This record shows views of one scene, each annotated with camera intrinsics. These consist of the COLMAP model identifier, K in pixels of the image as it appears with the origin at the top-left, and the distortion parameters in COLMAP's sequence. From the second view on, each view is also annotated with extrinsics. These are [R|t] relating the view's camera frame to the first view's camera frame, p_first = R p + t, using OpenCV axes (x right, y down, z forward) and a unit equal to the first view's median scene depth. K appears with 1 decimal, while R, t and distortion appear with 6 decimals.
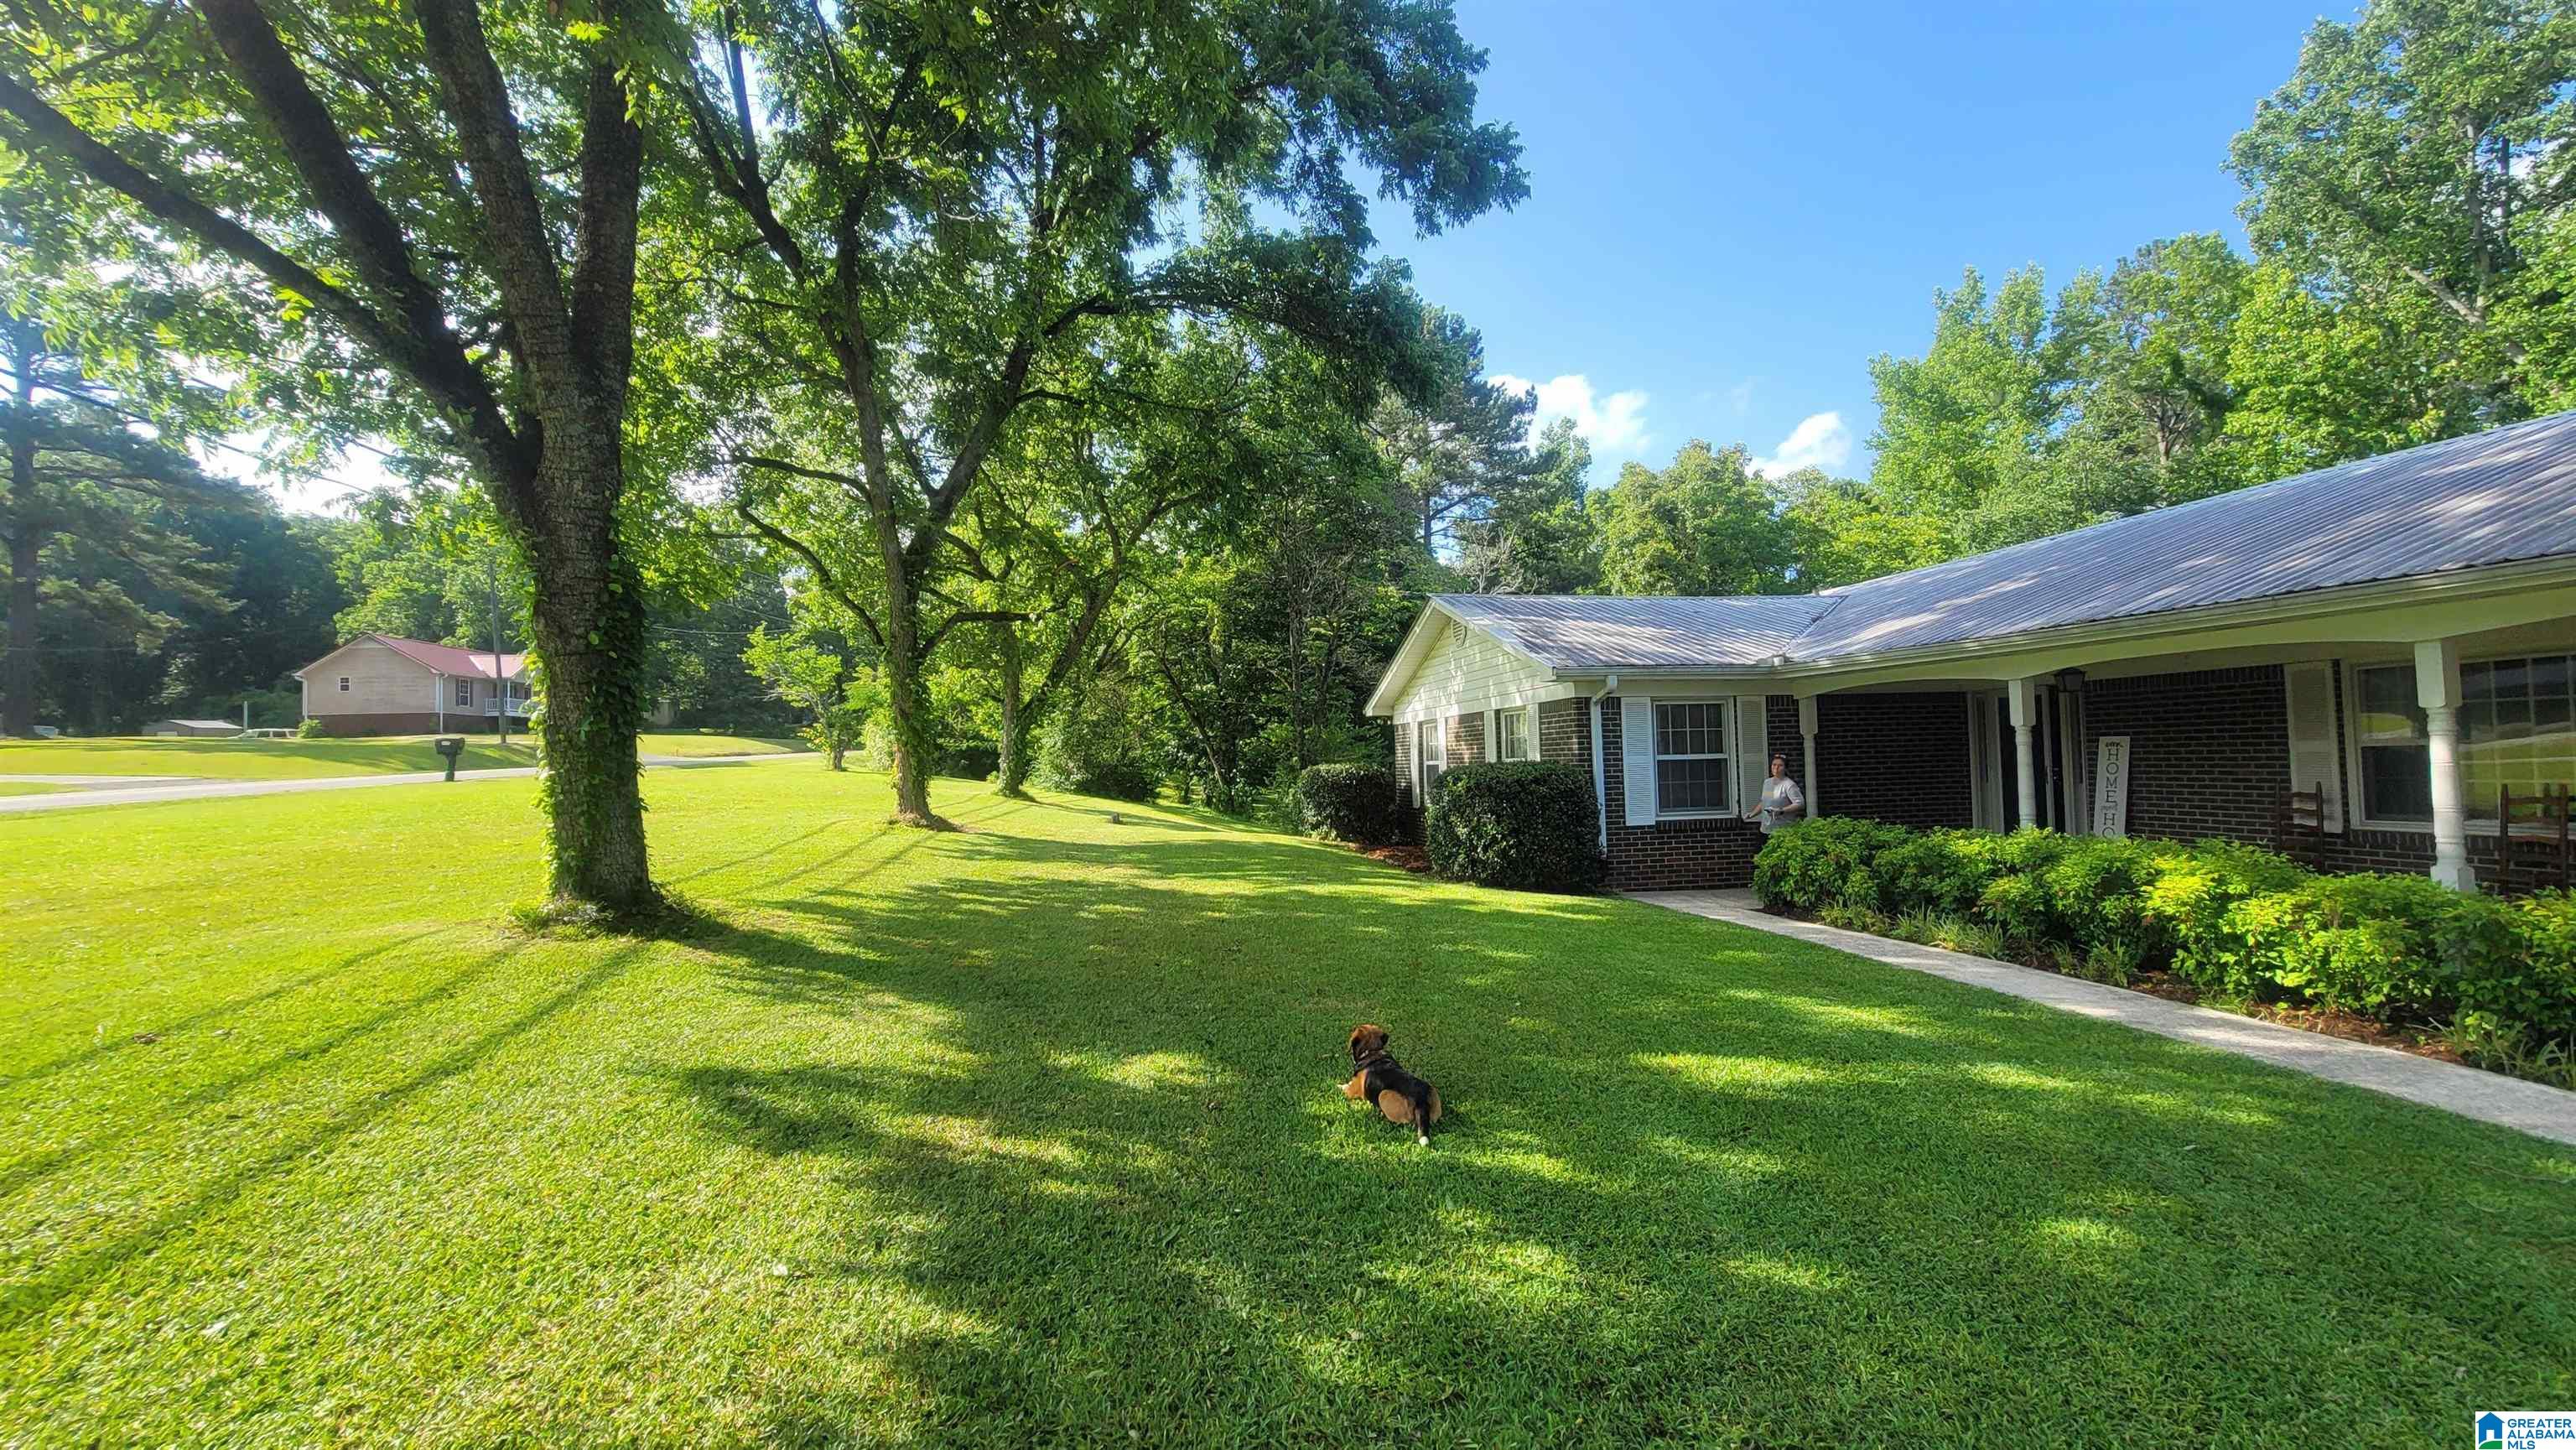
lens RADIAL K [[1054.3, 0, 1277.7], [0, 1054.3, 723.9], [0, 0, 1]] dist [-0.002887, -0.000889]
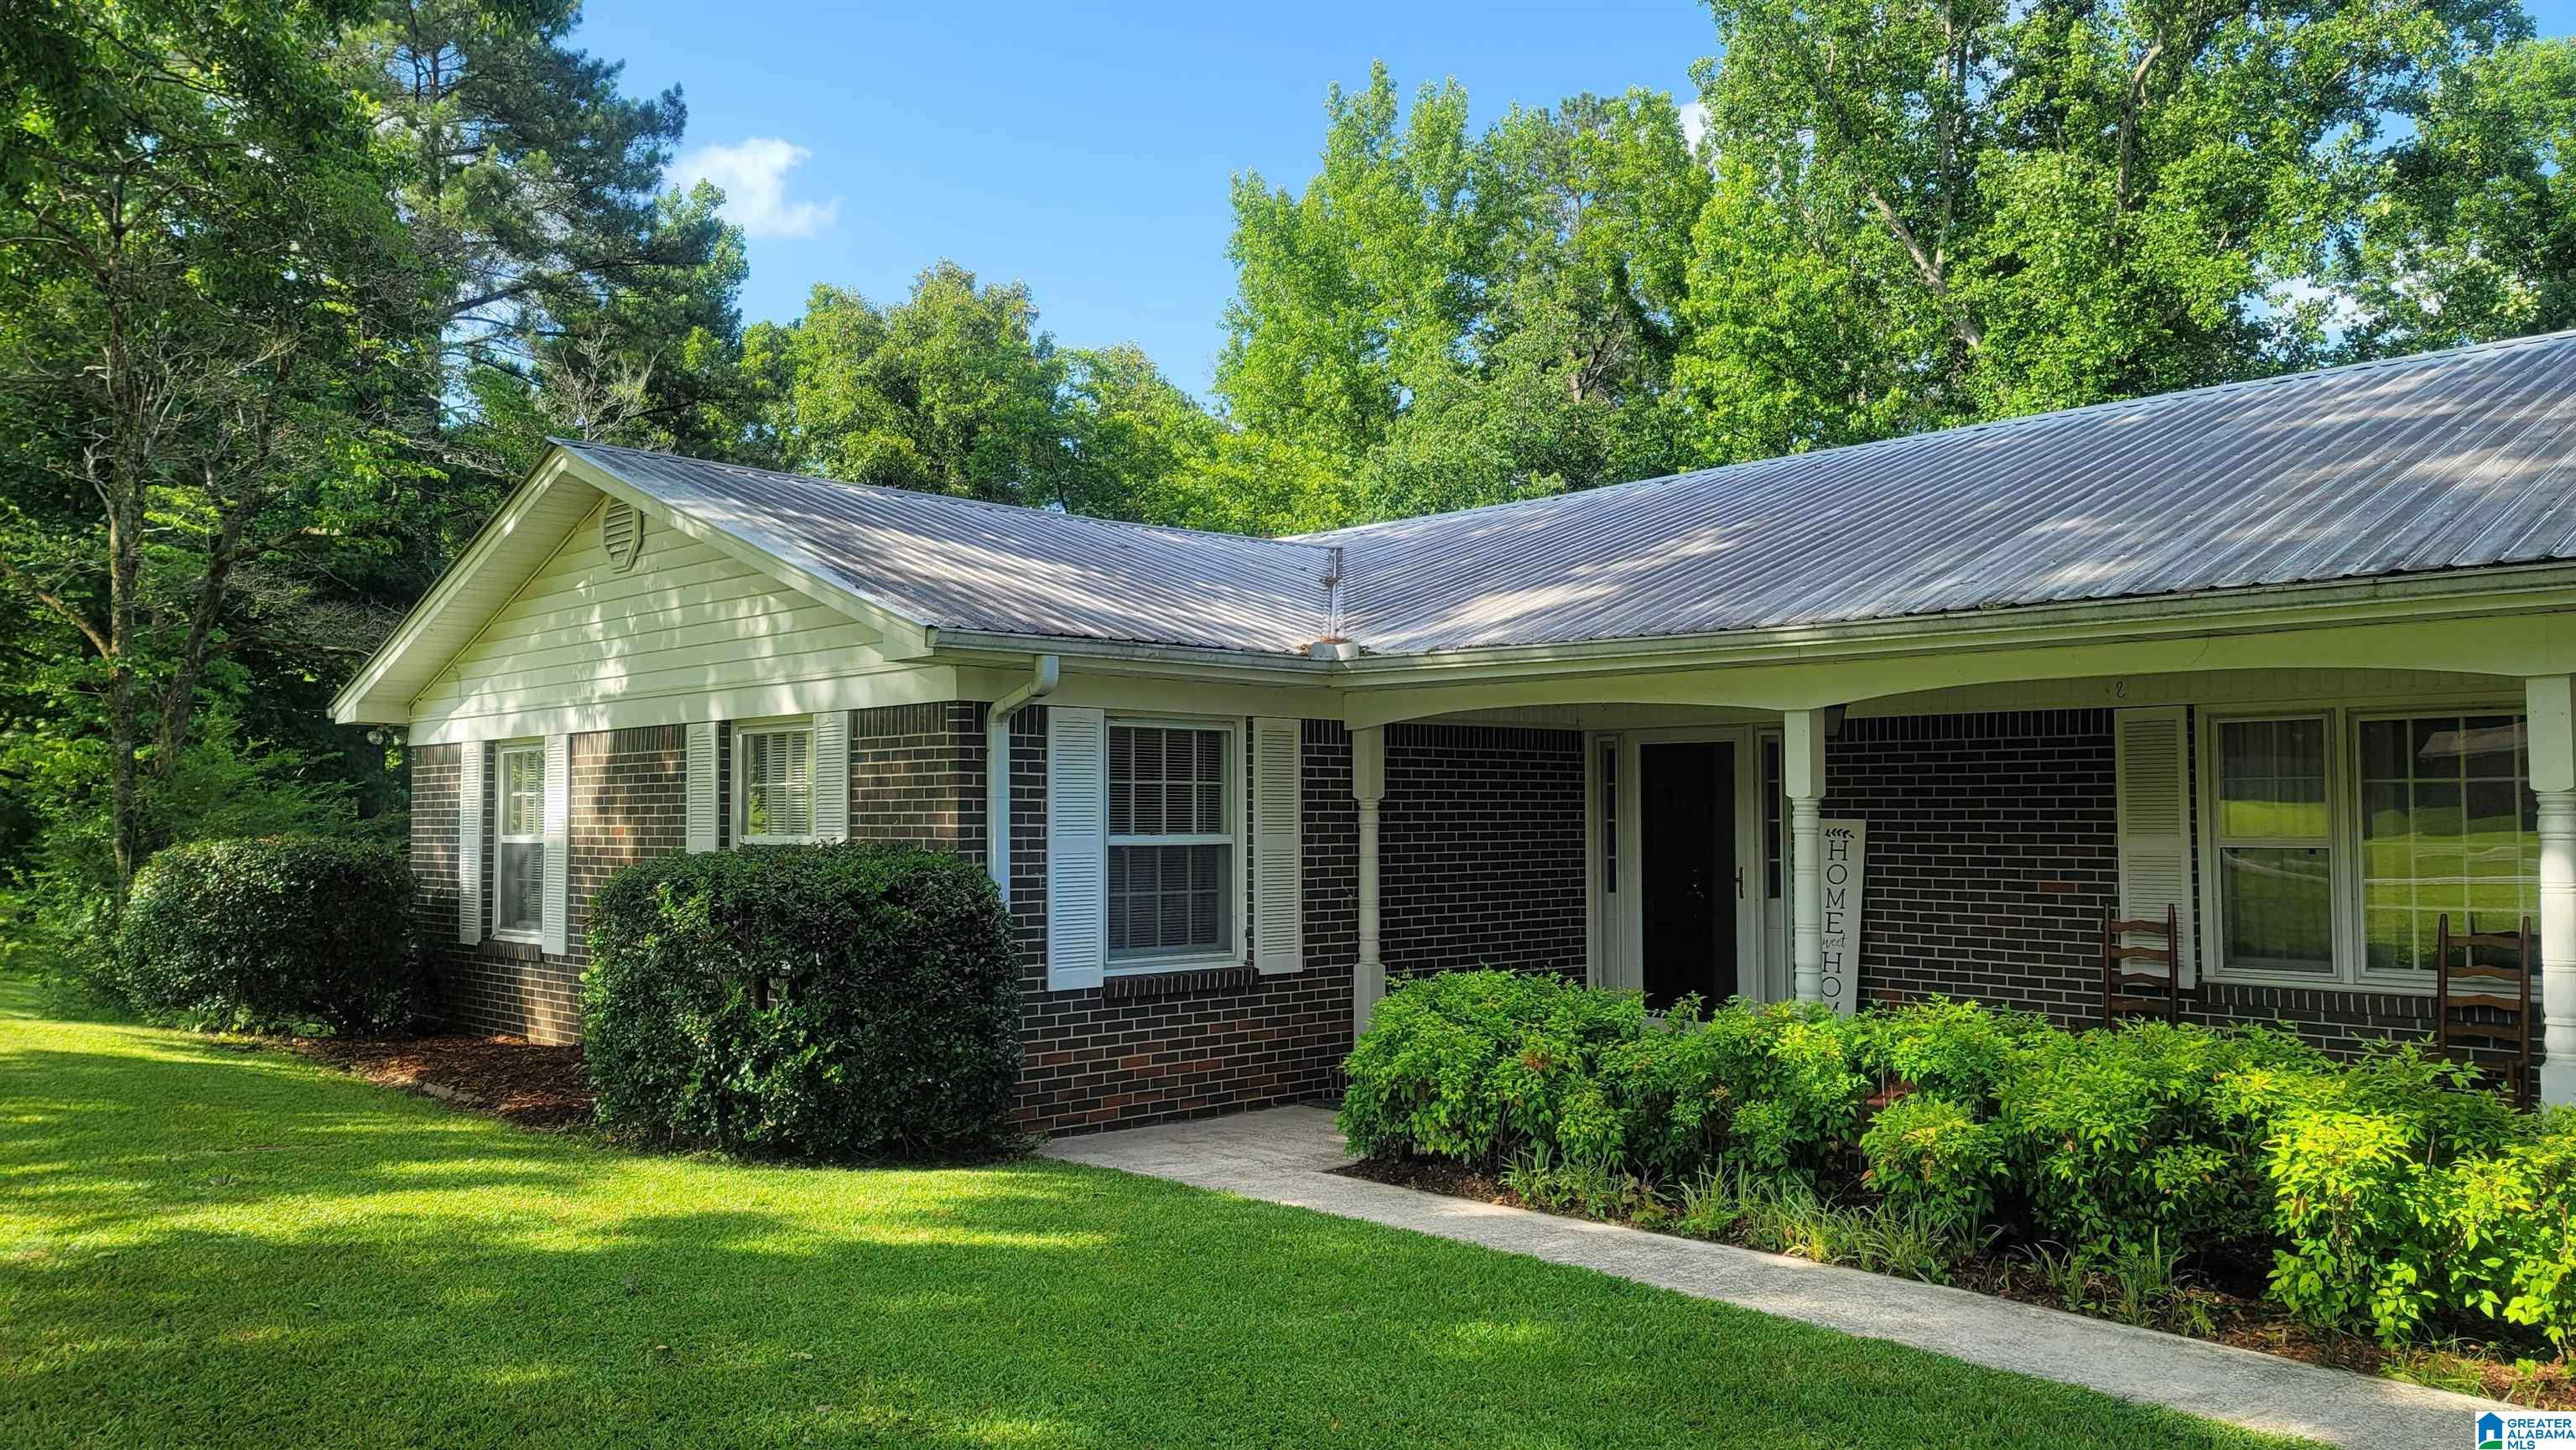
lens RADIAL K [[1882.9, 0, 1270.7], [0, 1882.9, 740.2], [0, 0, 1]] dist [0.082165, -0.065546]
pose [[0.831984, 0.044617, 0.553002, -0.033294], [-0.038407, 0.999002, -0.022817, 0.003108], [-0.553468, -0.002256, 0.832867, 0.216570]]
